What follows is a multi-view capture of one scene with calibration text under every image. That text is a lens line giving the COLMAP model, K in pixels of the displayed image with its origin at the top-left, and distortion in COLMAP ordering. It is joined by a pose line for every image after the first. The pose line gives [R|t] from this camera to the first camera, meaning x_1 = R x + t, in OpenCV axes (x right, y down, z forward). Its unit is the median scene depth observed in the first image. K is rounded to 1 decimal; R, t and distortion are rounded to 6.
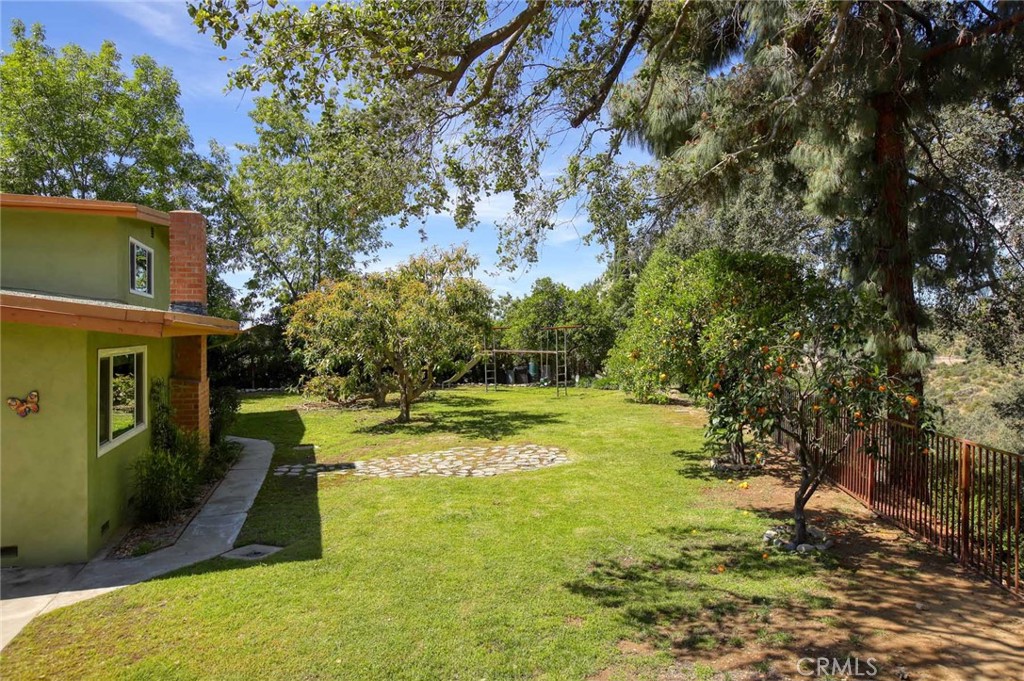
lens RADIAL K [[673.0, 0, 512.0], [0, 673.0, 340.5], [0, 0, 1]] dist [-0.032478, 0.059440]
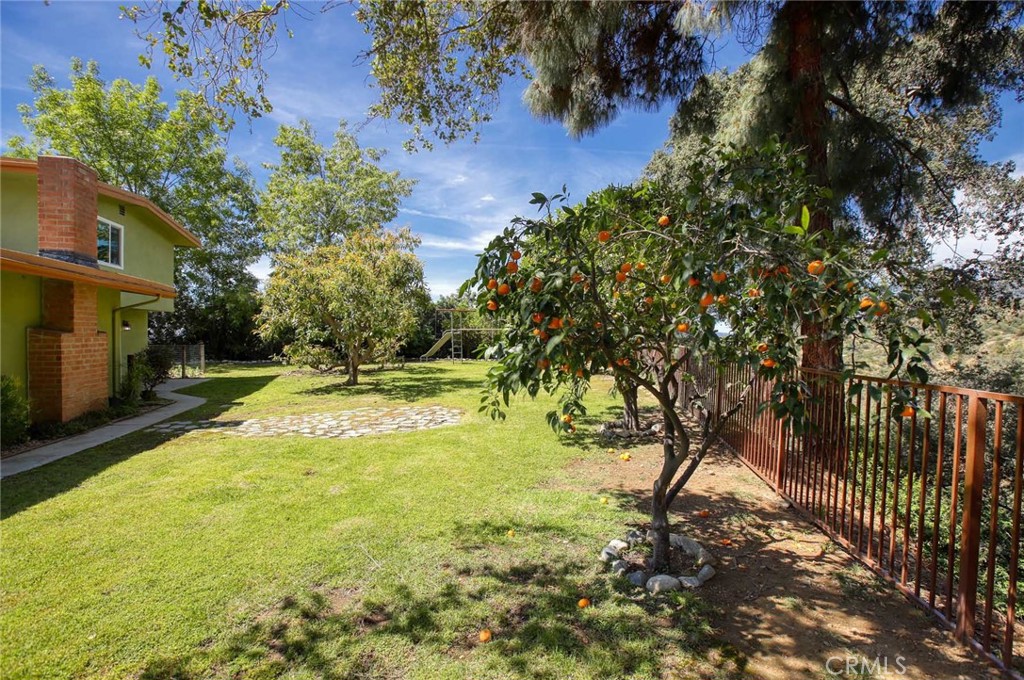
lens RADIAL K [[470.4, 0, 514.3], [0, 470.4, 344.0], [0, 0, 1]] dist [-0.046567, 0.017028]
pose [[0.999537, 0.010516, -0.028565, 0.285274], [-0.010201, 0.999886, 0.011153, 0.094011], [0.028679, -0.010857, 0.999530, 0.539609]]
